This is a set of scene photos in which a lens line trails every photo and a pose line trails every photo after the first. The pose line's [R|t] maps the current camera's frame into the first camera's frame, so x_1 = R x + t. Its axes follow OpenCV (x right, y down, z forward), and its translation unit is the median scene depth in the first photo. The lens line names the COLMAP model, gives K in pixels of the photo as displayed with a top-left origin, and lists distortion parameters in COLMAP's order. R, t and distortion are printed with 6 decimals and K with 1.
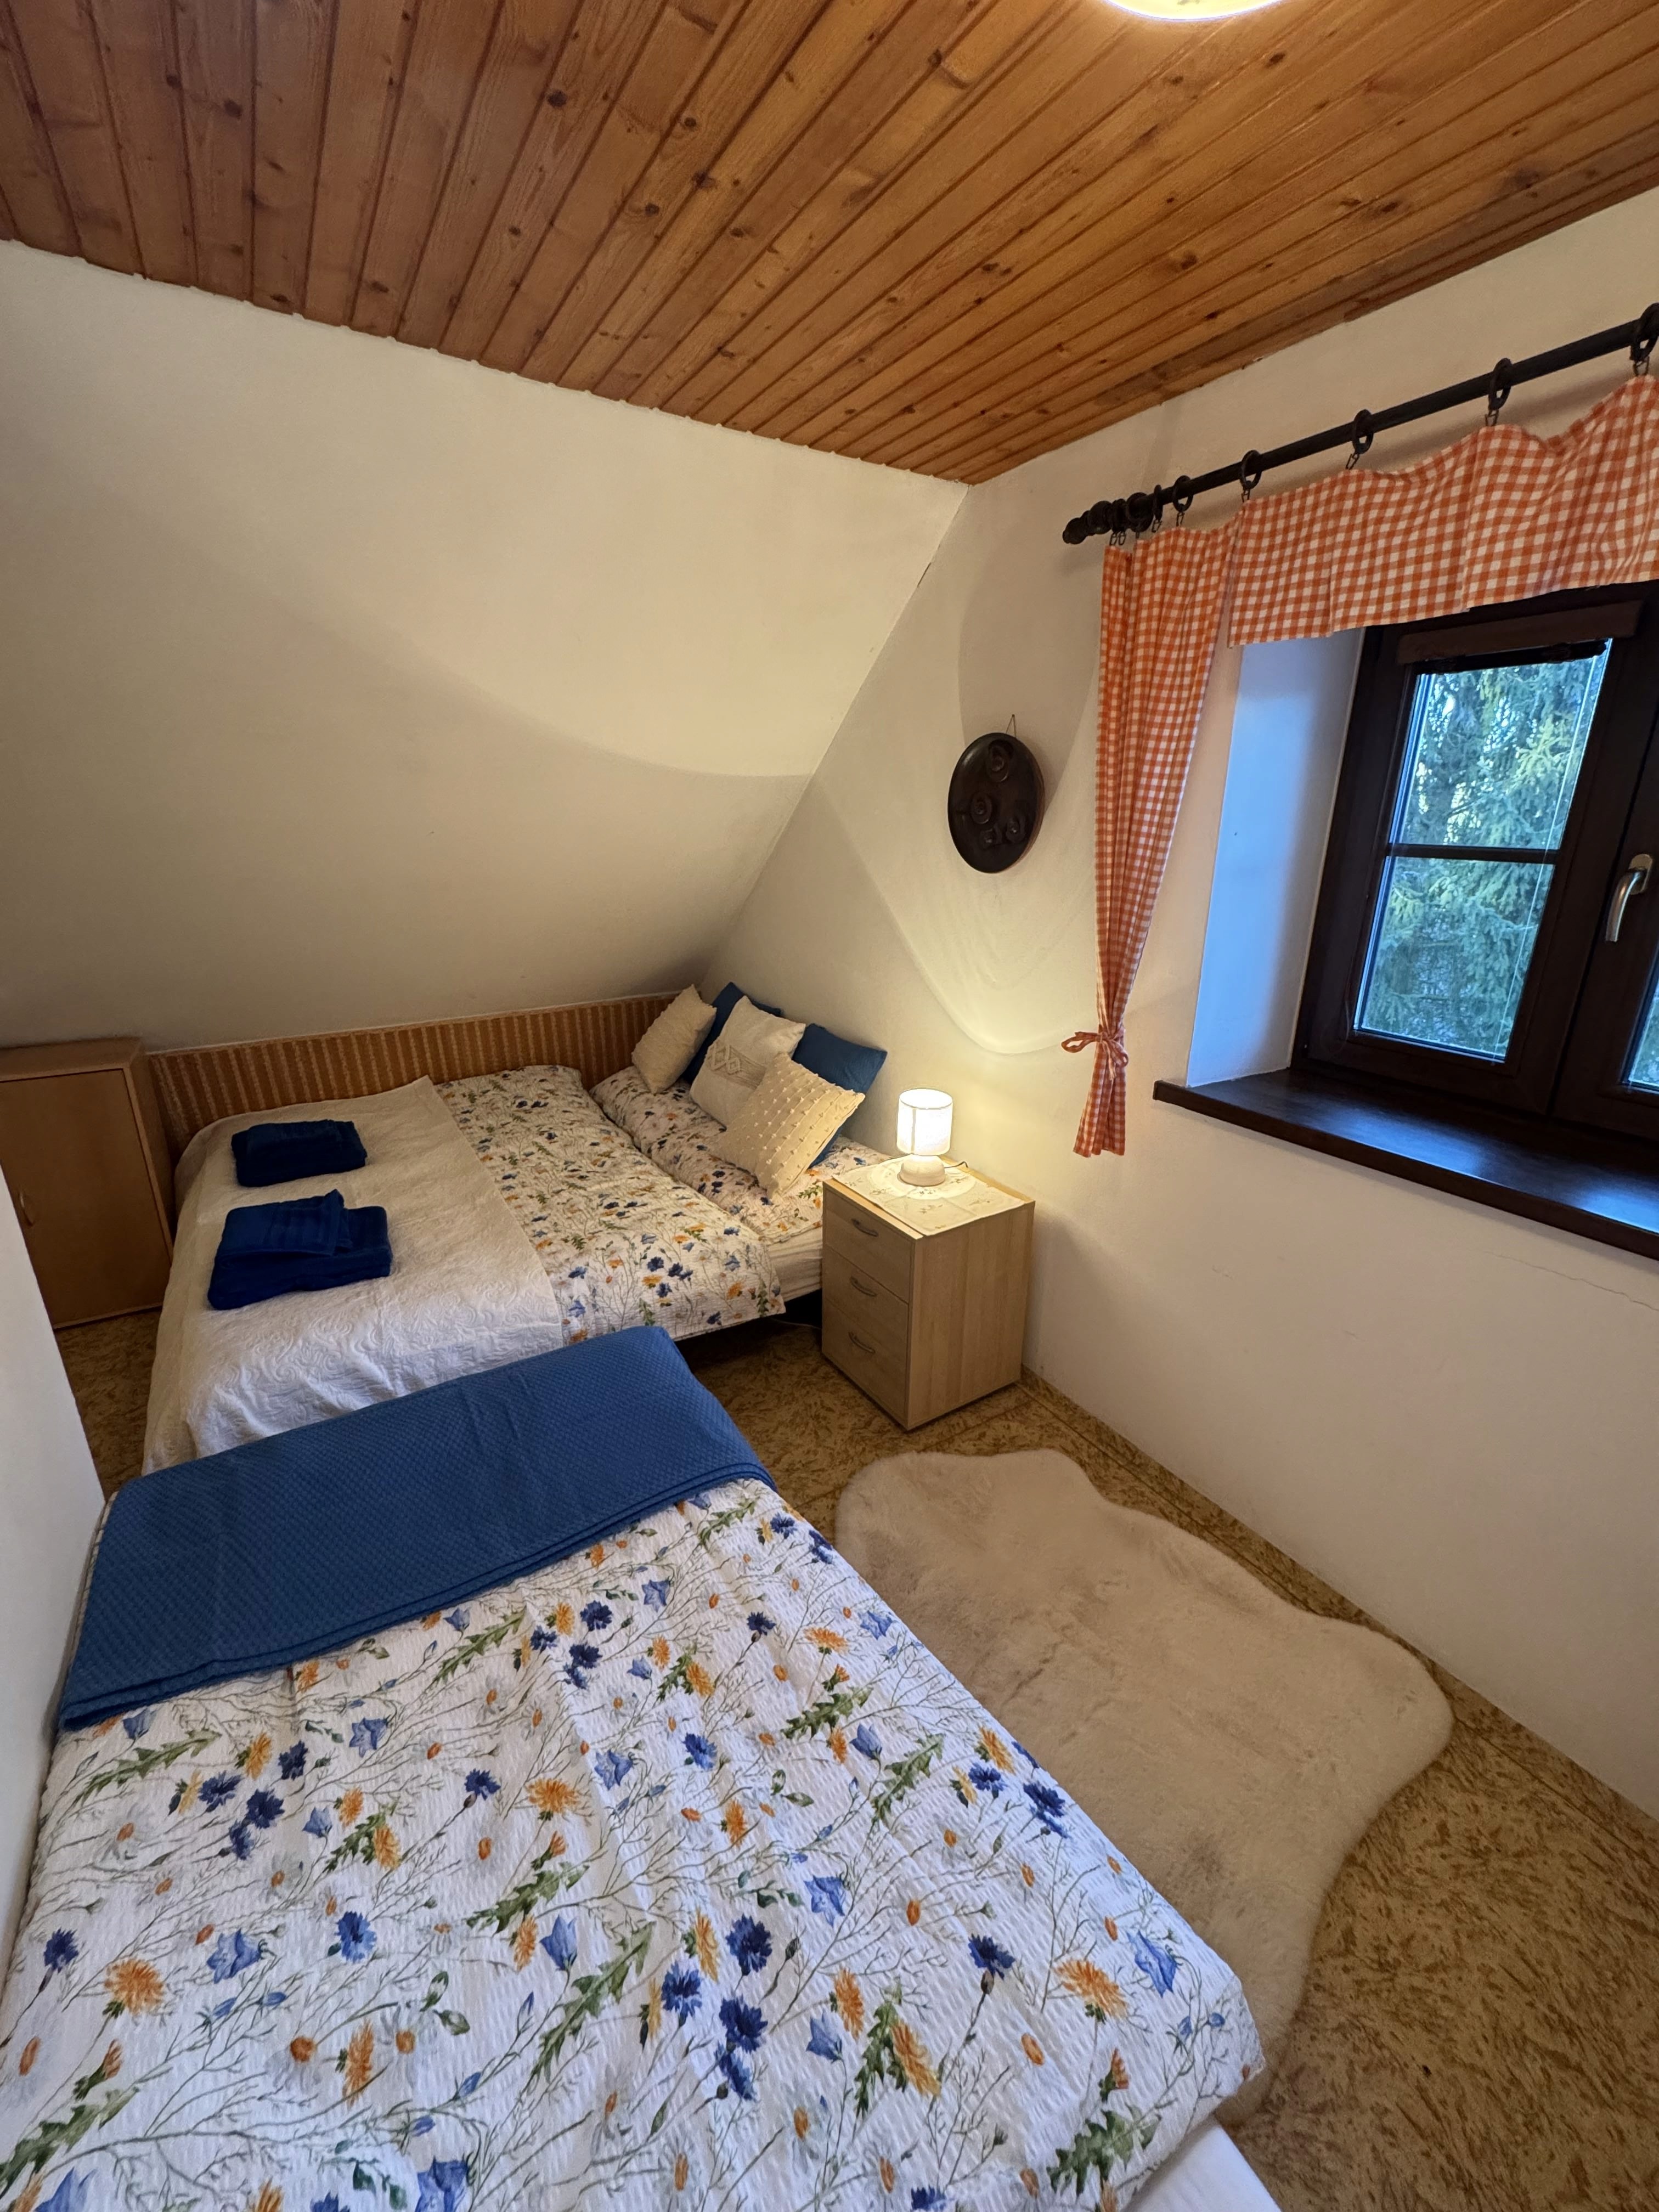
lens RADIAL K [[870.0, 0, 829.3], [0, 870.0, 1099.4], [0, 0, 1]] dist [-0.006015, -0.000333]
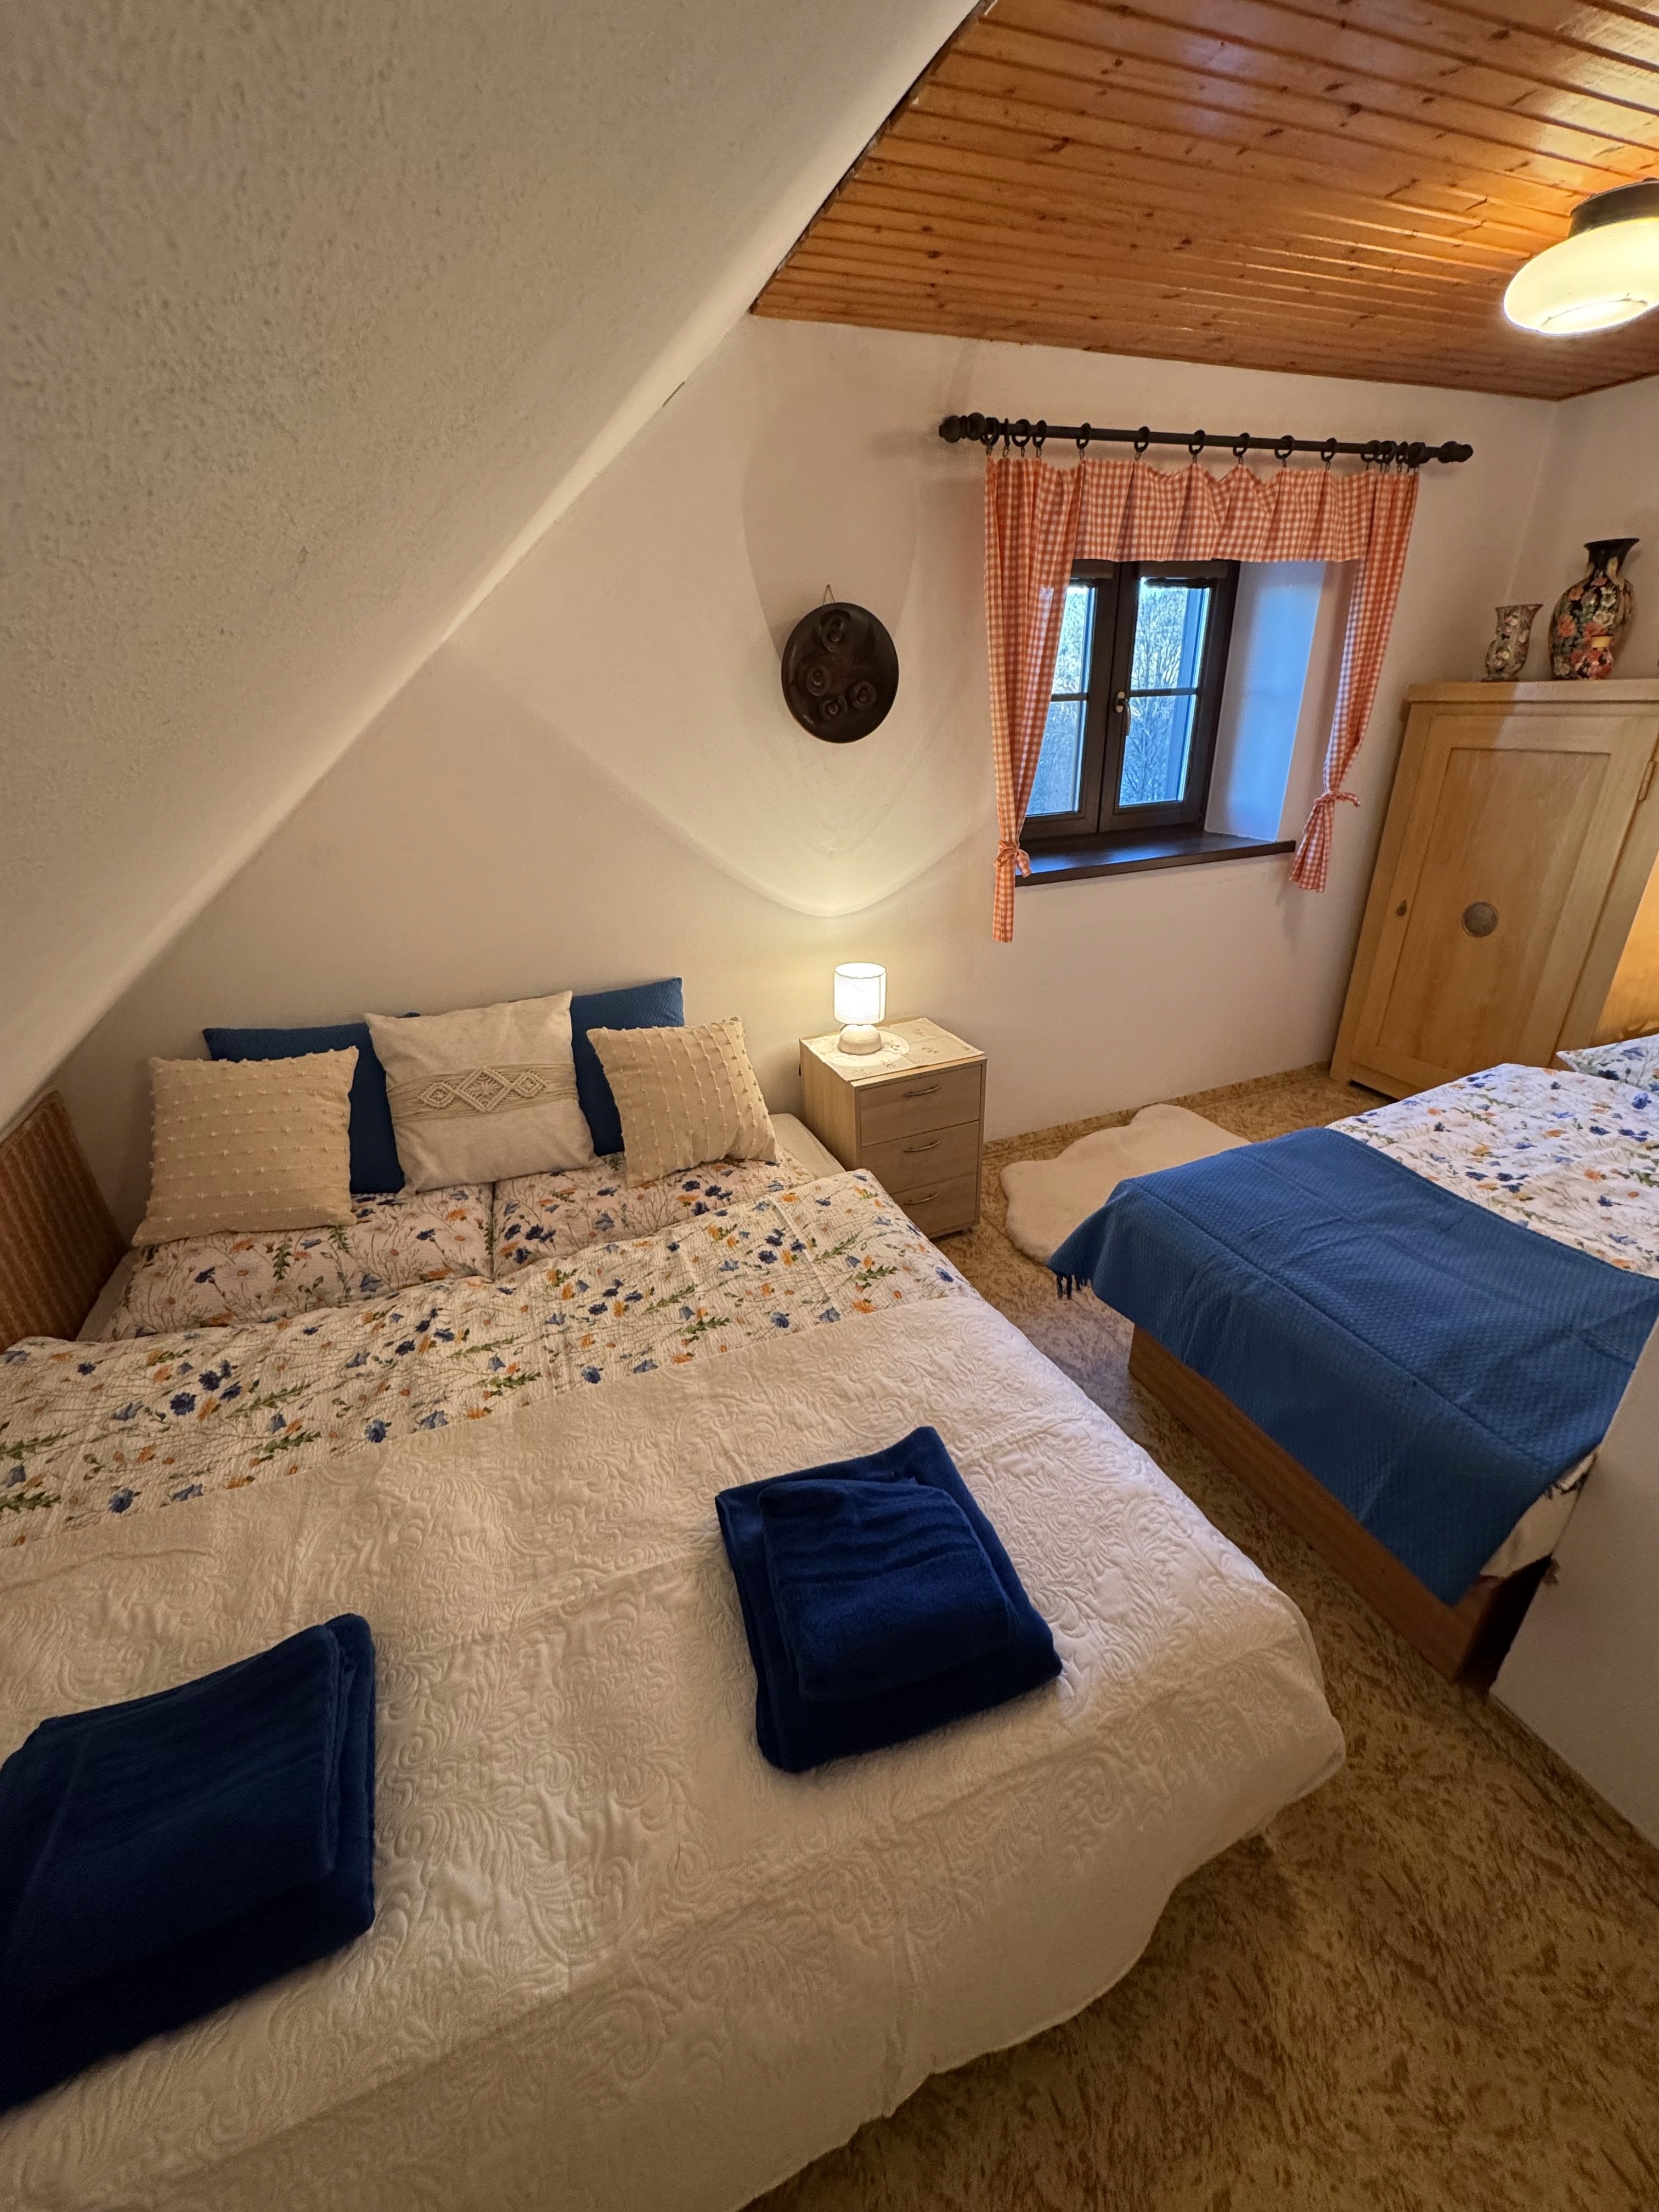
lens RADIAL K [[870.0, 0, 829.3], [0, 870.0, 1099.4], [0, 0, 1]] dist [-0.006015, -0.000333]
pose [[0.186159, -0.432485, 0.882214, -1.187691], [0.342760, 0.870086, 0.354213, -0.333941], [-0.920793, 0.236448, 0.310213, 1.000388]]
